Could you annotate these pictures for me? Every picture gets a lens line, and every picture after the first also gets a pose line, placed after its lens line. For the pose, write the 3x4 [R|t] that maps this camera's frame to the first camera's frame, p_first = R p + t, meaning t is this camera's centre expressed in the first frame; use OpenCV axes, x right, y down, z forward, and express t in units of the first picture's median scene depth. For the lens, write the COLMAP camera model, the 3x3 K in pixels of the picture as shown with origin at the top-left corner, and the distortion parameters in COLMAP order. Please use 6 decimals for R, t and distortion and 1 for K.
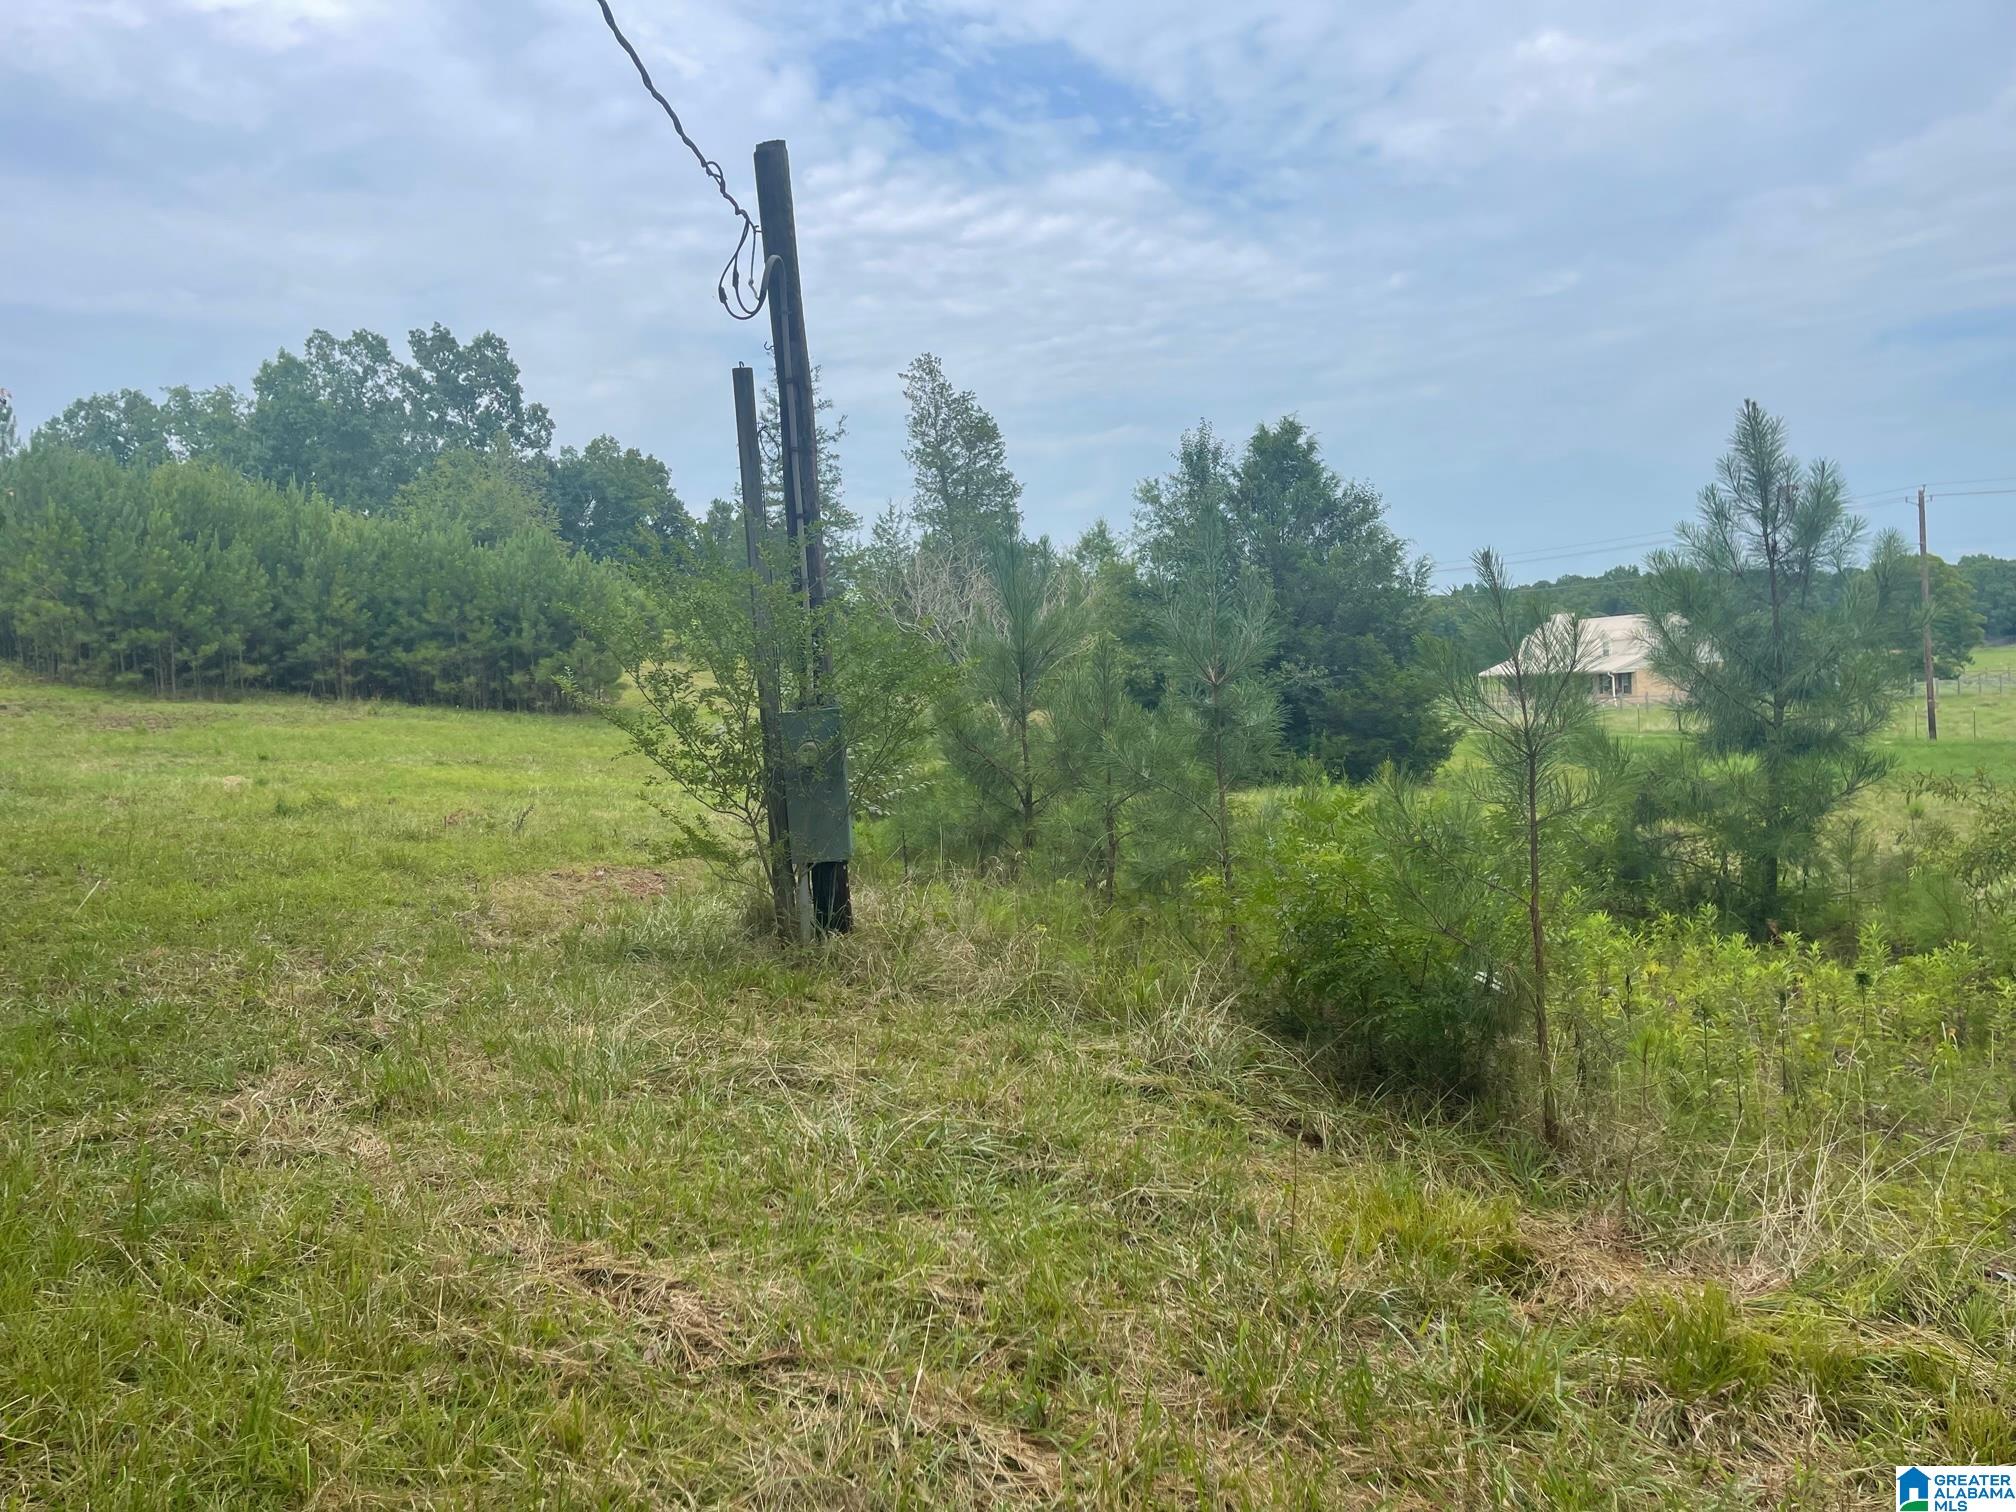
lens RADIAL K [[1531.2, 0, 992.3], [0, 1531.2, 756.0], [0, 0, 1]] dist [0.085055, -0.095438]
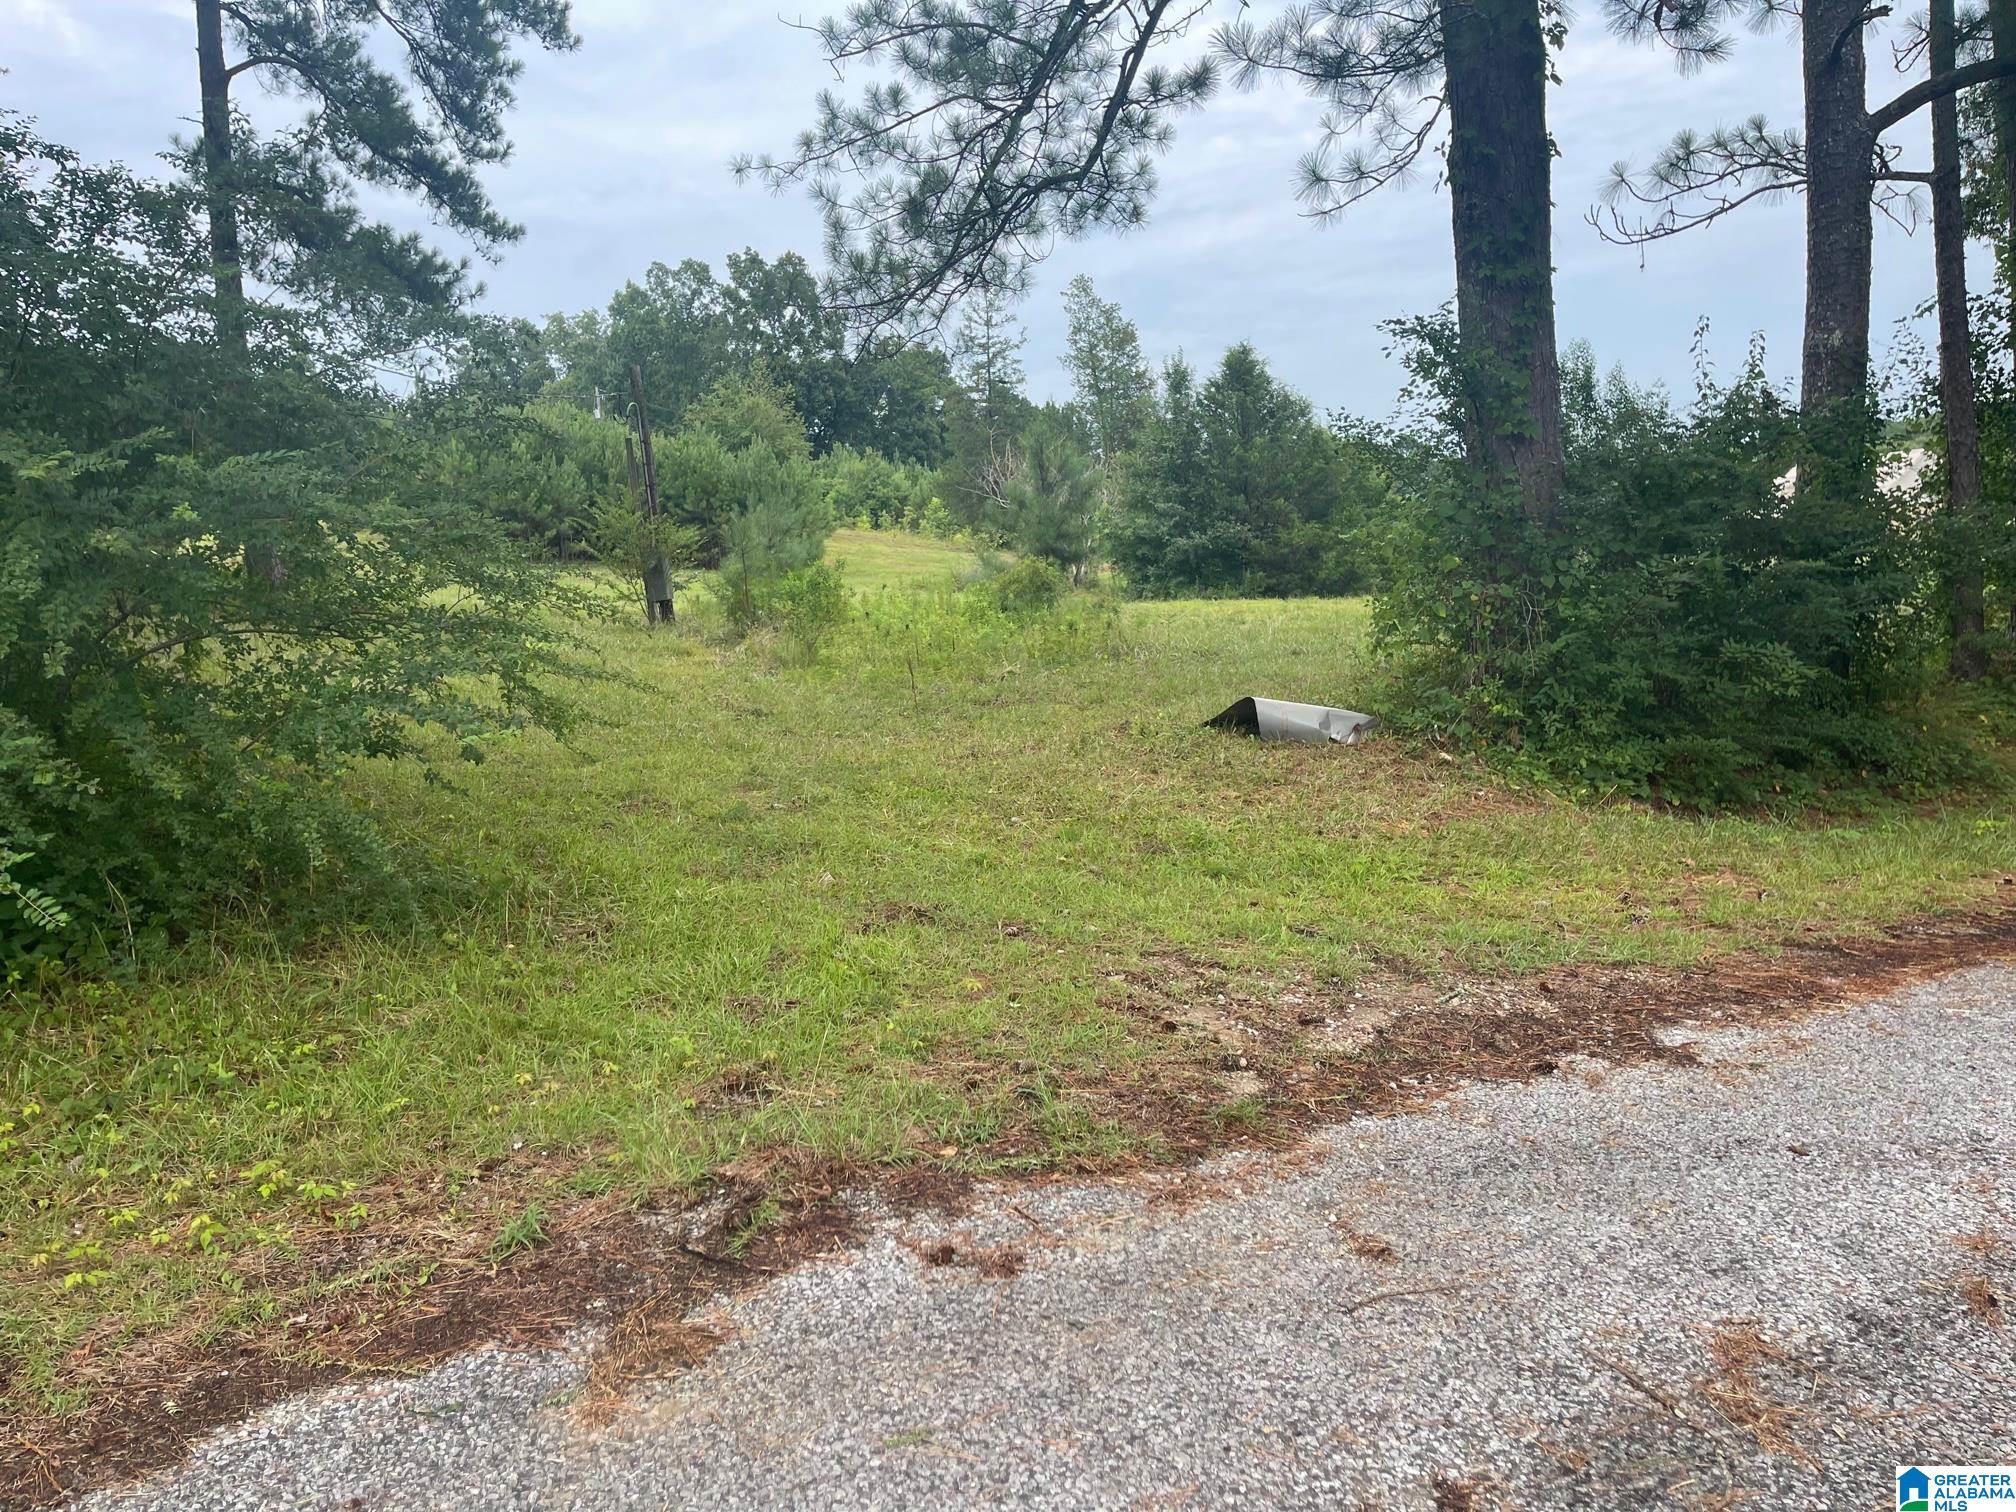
lens RADIAL K [[1623.7, 0, 973.5], [0, 1623.7, 756.0], [0, 0, 1]] dist [0.074692, -0.164954]
pose [[0.968453, 0.006238, -0.249119, 0.163080], [0.012962, 0.997073, 0.075355, 0.018059], [0.248860, -0.076207, 0.965537, -0.249060]]
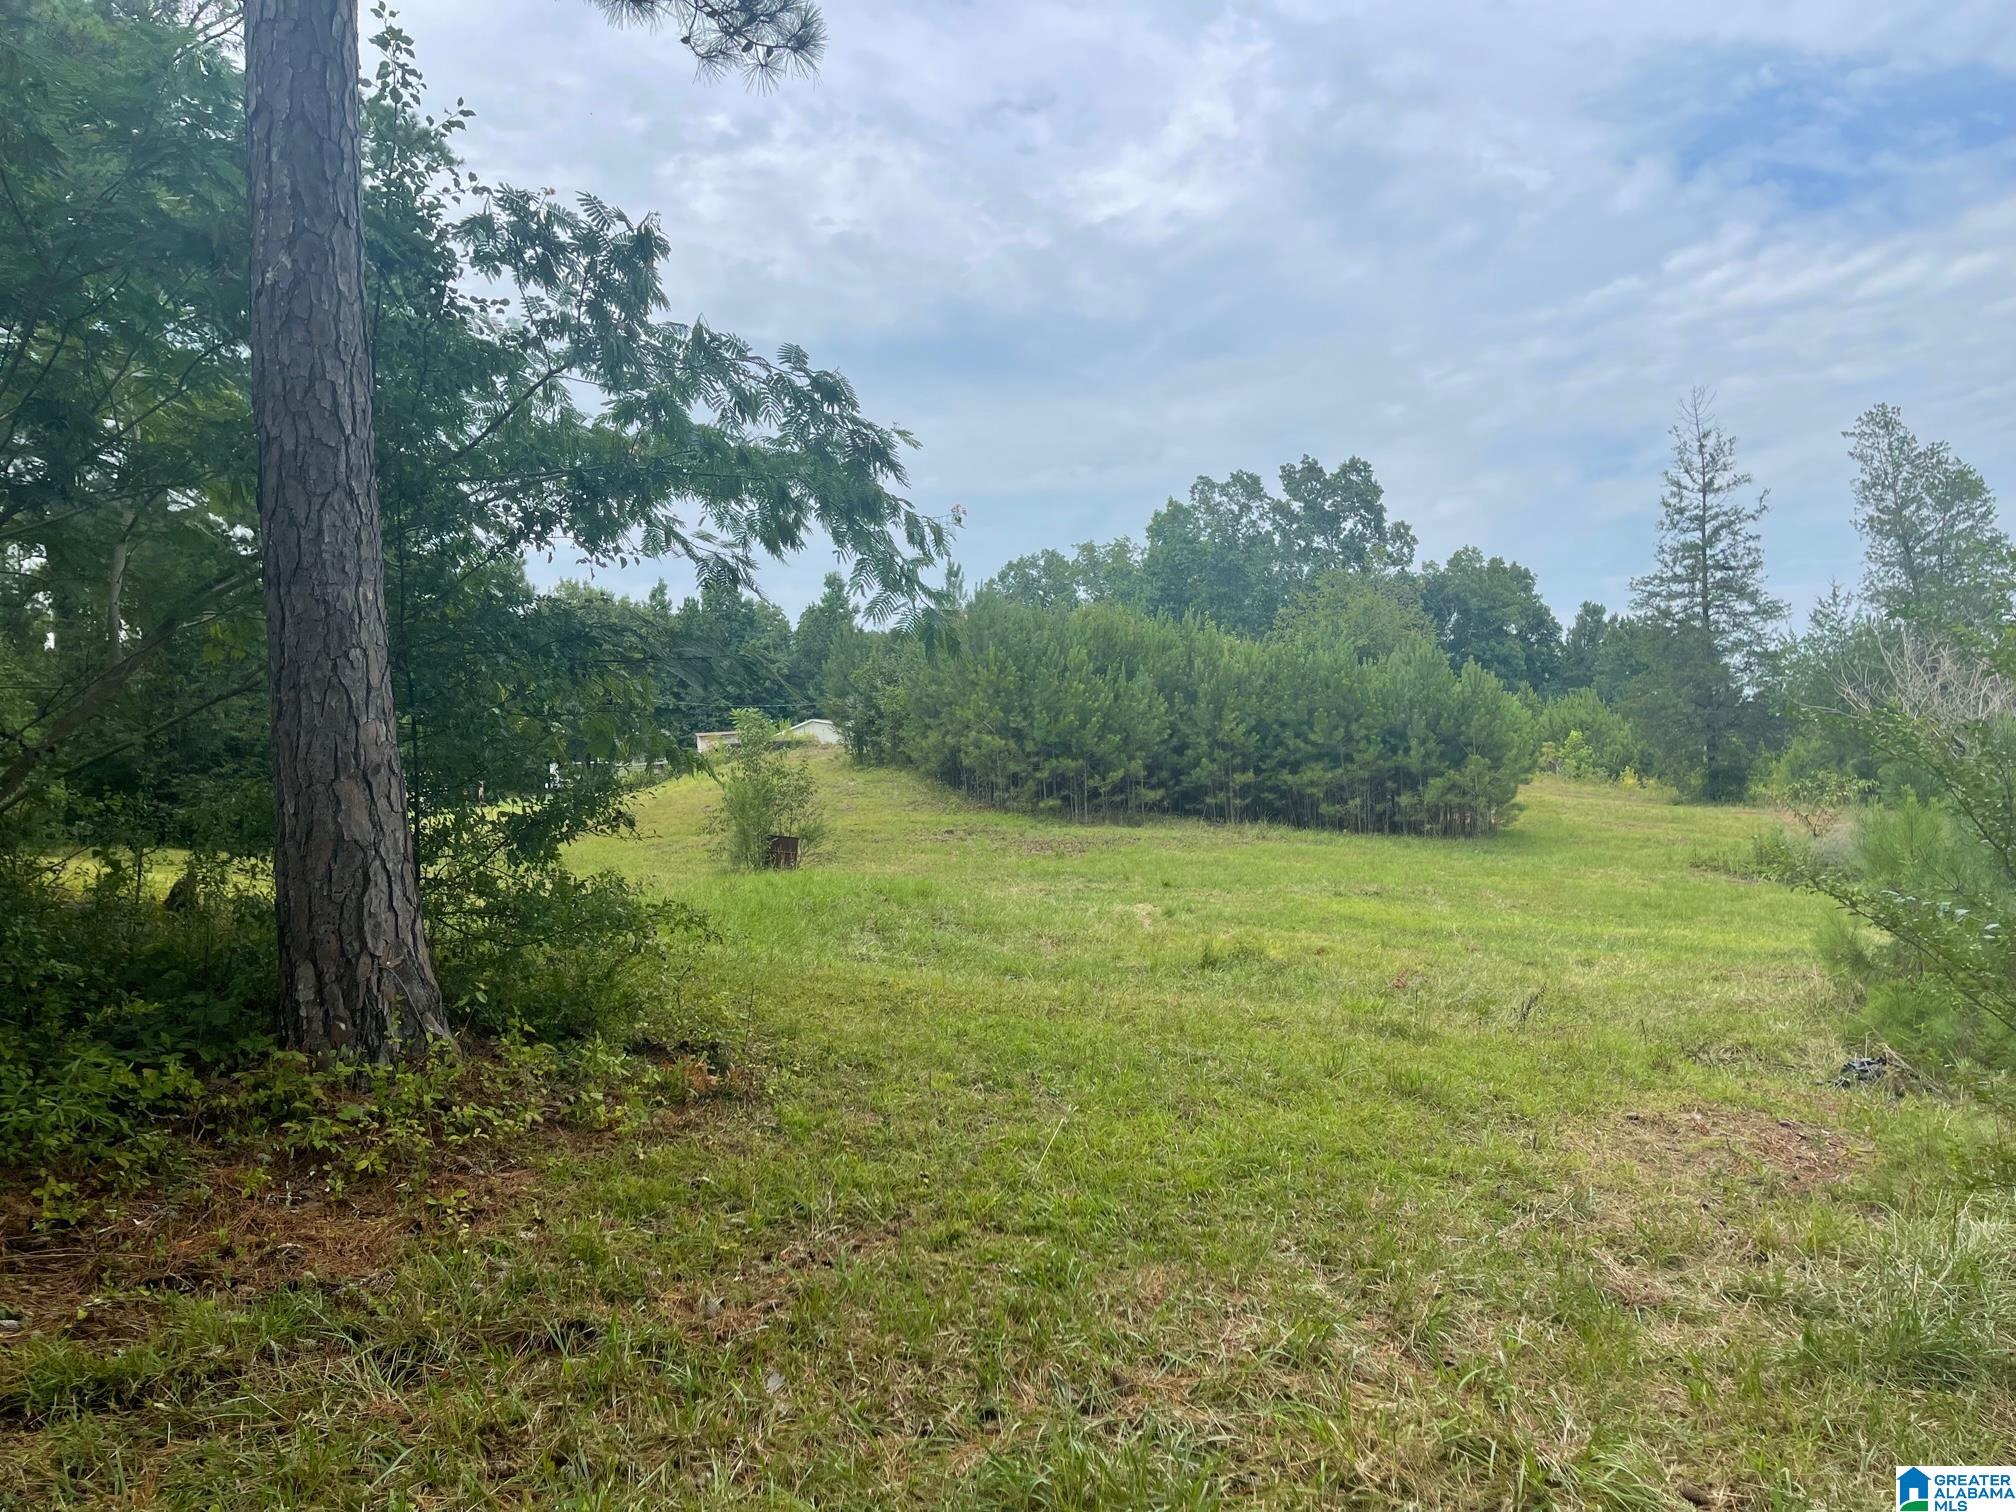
lens RADIAL K [[1521.7, 0, 1008.0], [0, 1521.7, 756.0], [0, 0, 1]] dist [0.081916, -0.126545]
pose [[0.864079, -0.024994, -0.502736, -0.028845], [-0.012479, 0.997396, -0.071035, -0.004687], [0.503202, 0.067653, 0.861517, 0.044974]]
